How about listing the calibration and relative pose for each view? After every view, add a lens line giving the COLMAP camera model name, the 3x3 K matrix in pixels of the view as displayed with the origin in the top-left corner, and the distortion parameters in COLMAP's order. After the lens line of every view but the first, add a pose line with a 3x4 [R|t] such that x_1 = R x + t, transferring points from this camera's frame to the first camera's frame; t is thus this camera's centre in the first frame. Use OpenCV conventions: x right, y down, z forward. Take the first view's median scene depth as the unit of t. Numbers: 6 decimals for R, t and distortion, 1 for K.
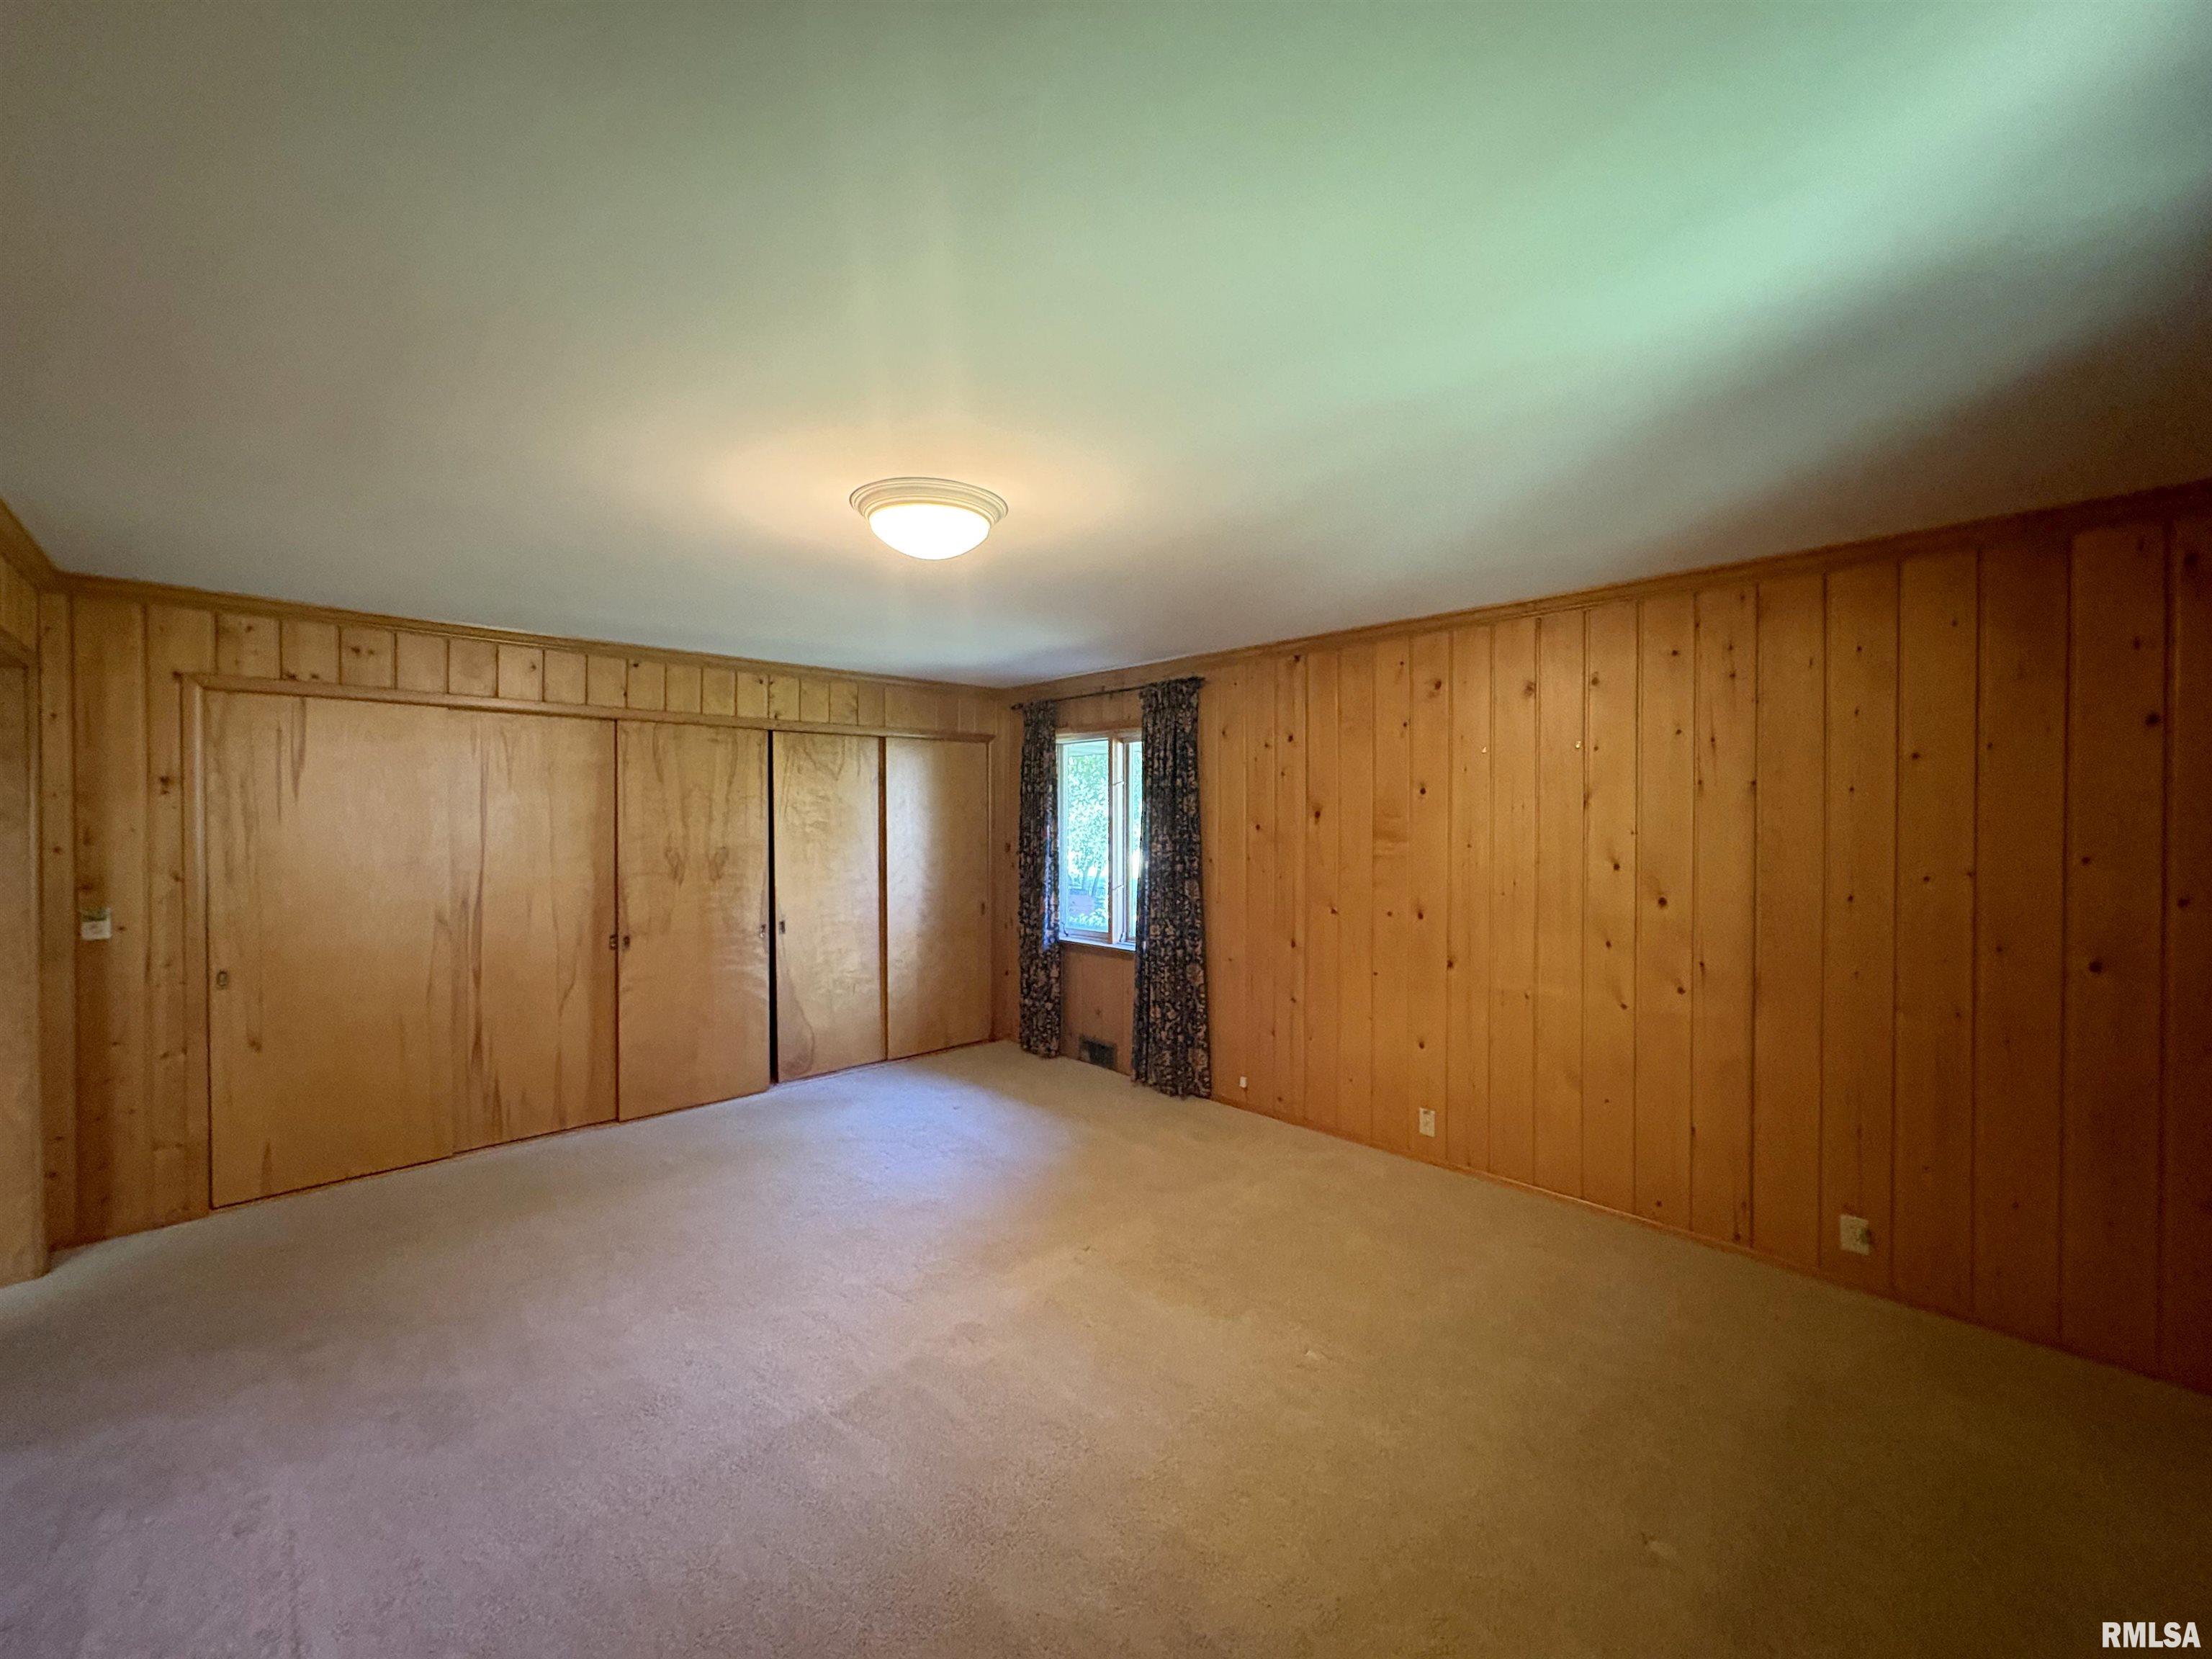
lens RADIAL K [[884.9, 0, 1106.0], [0, 884.9, 829.5], [0, 0, 1]] dist [-0.001059, 0.000796]
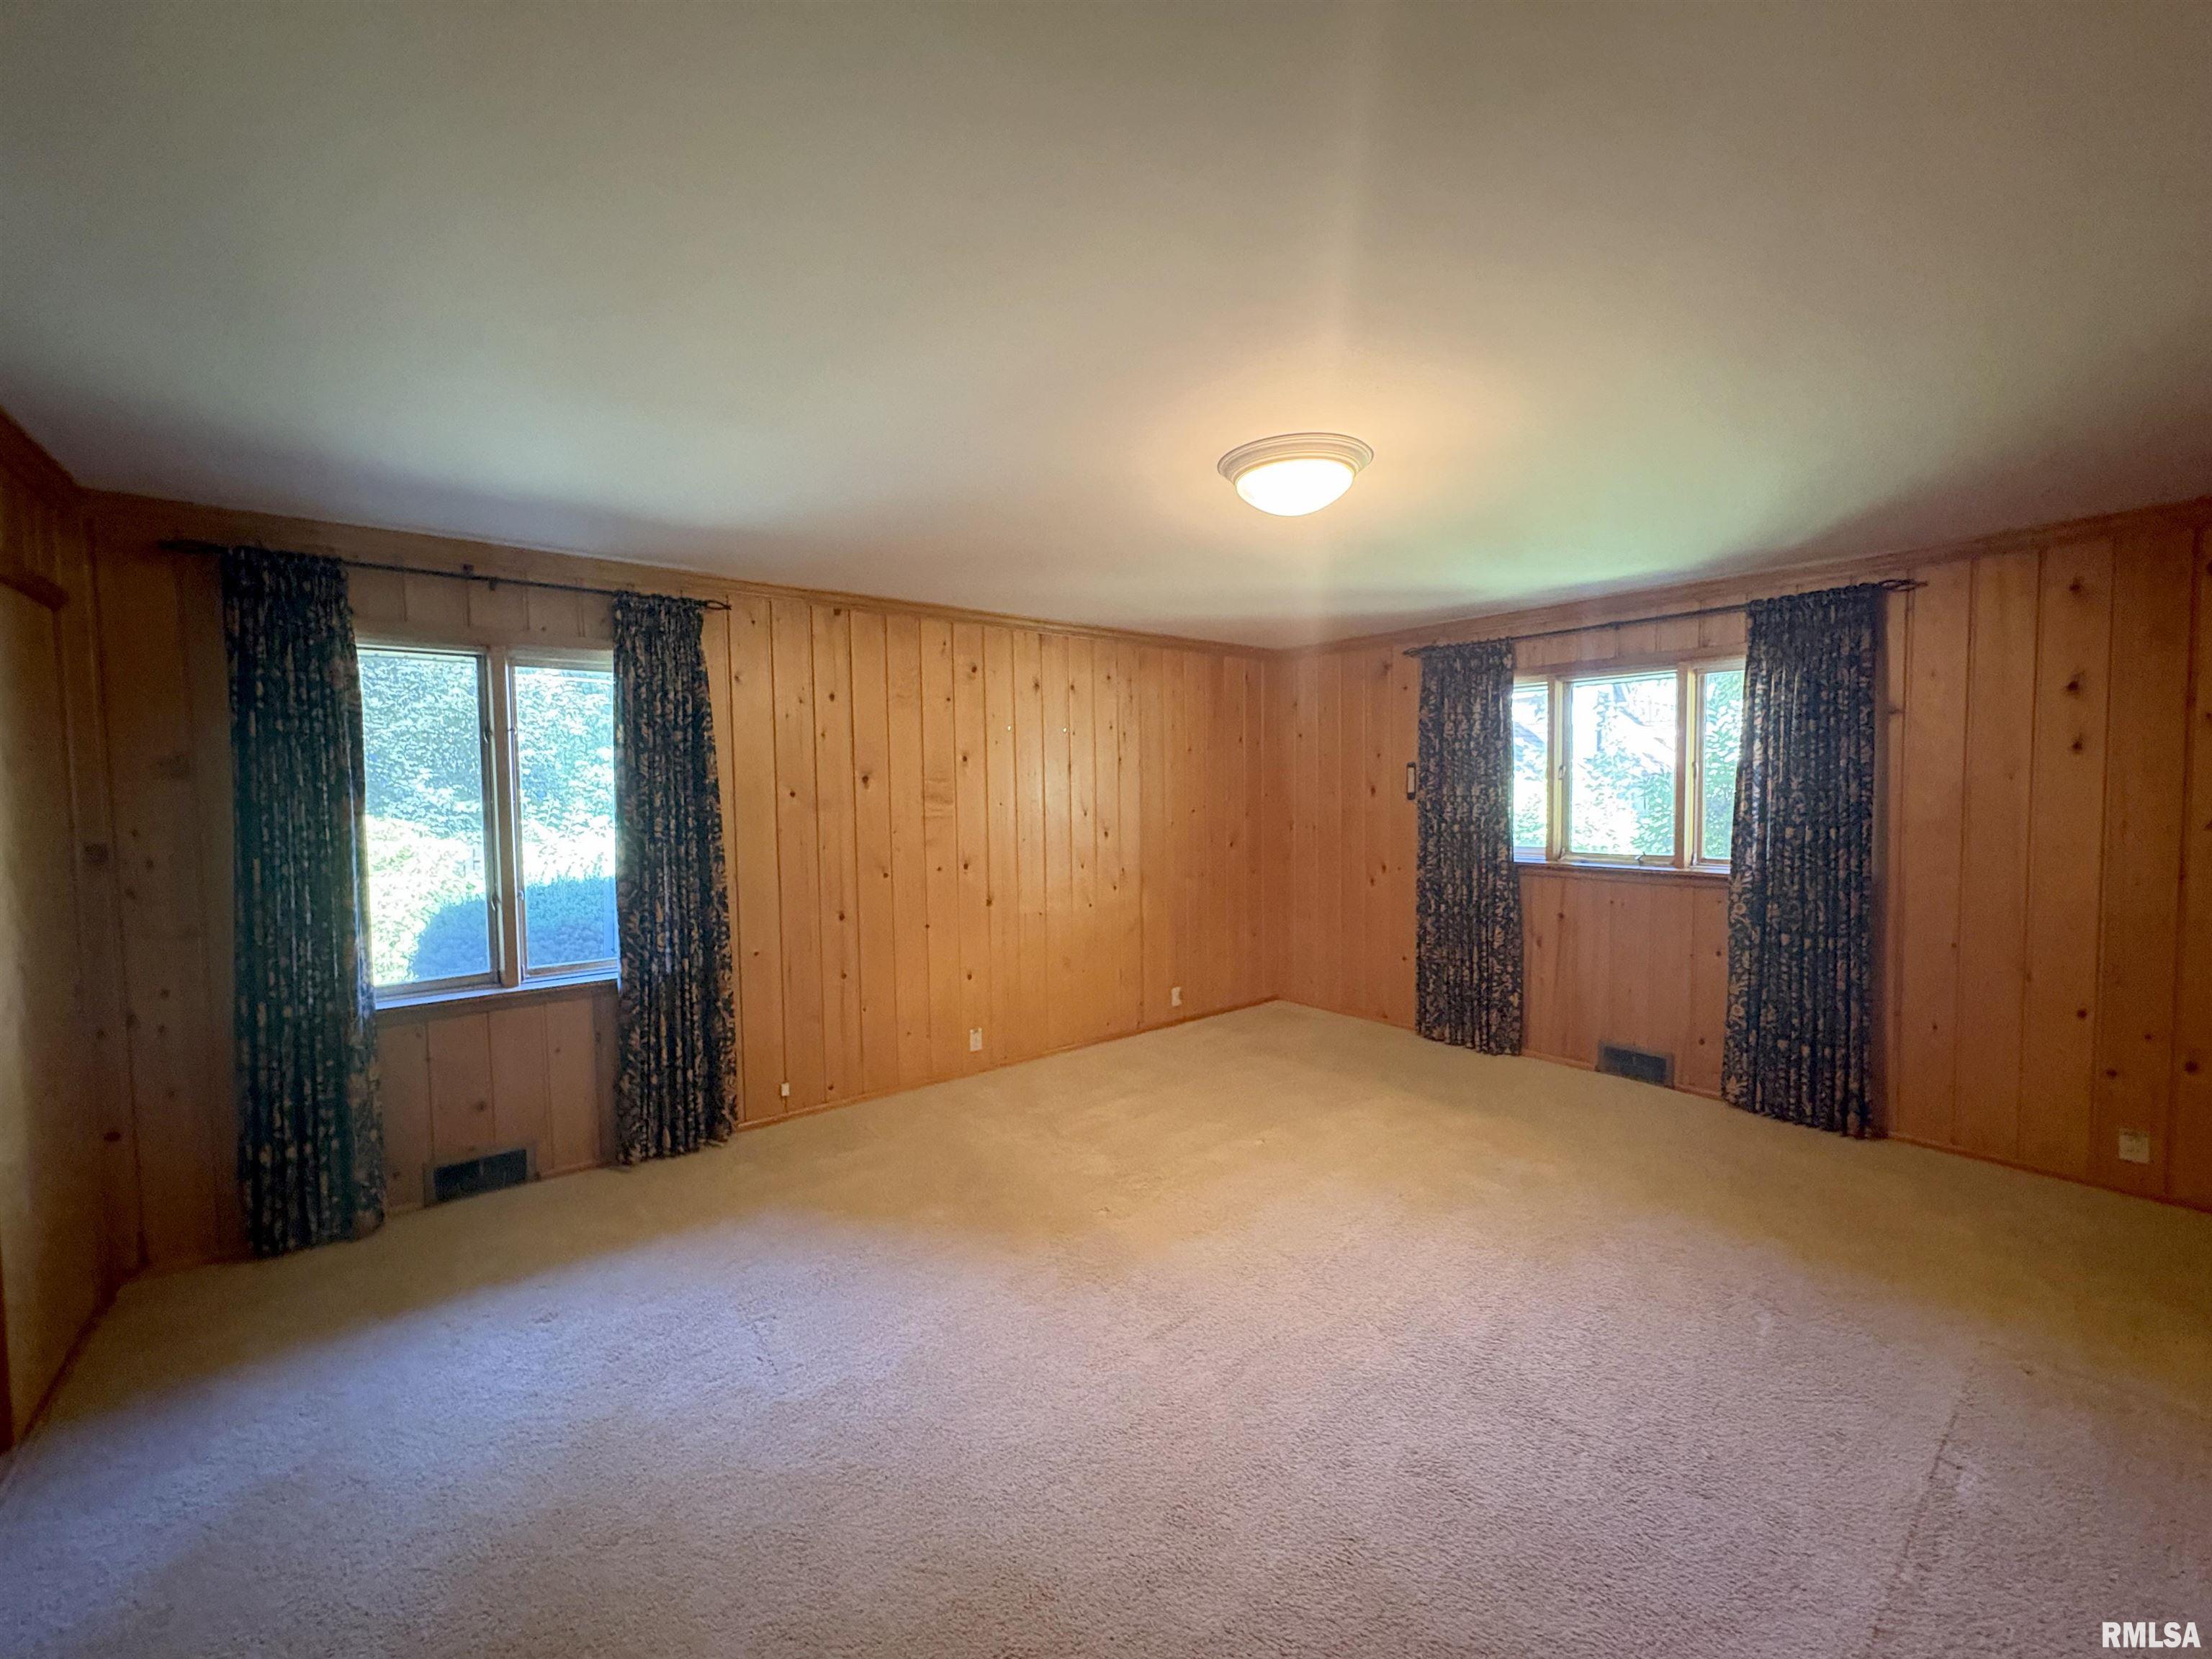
lens RADIAL K [[884.9, 0, 1106.0], [0, 884.9, 829.5], [0, 0, 1]] dist [-0.001059, 0.000796]
pose [[0.082519, -0.043941, 0.995620, -0.785228], [0.028455, 0.998724, 0.041720, 0.005998], [-0.996183, 0.024887, 0.083664, 0.719087]]
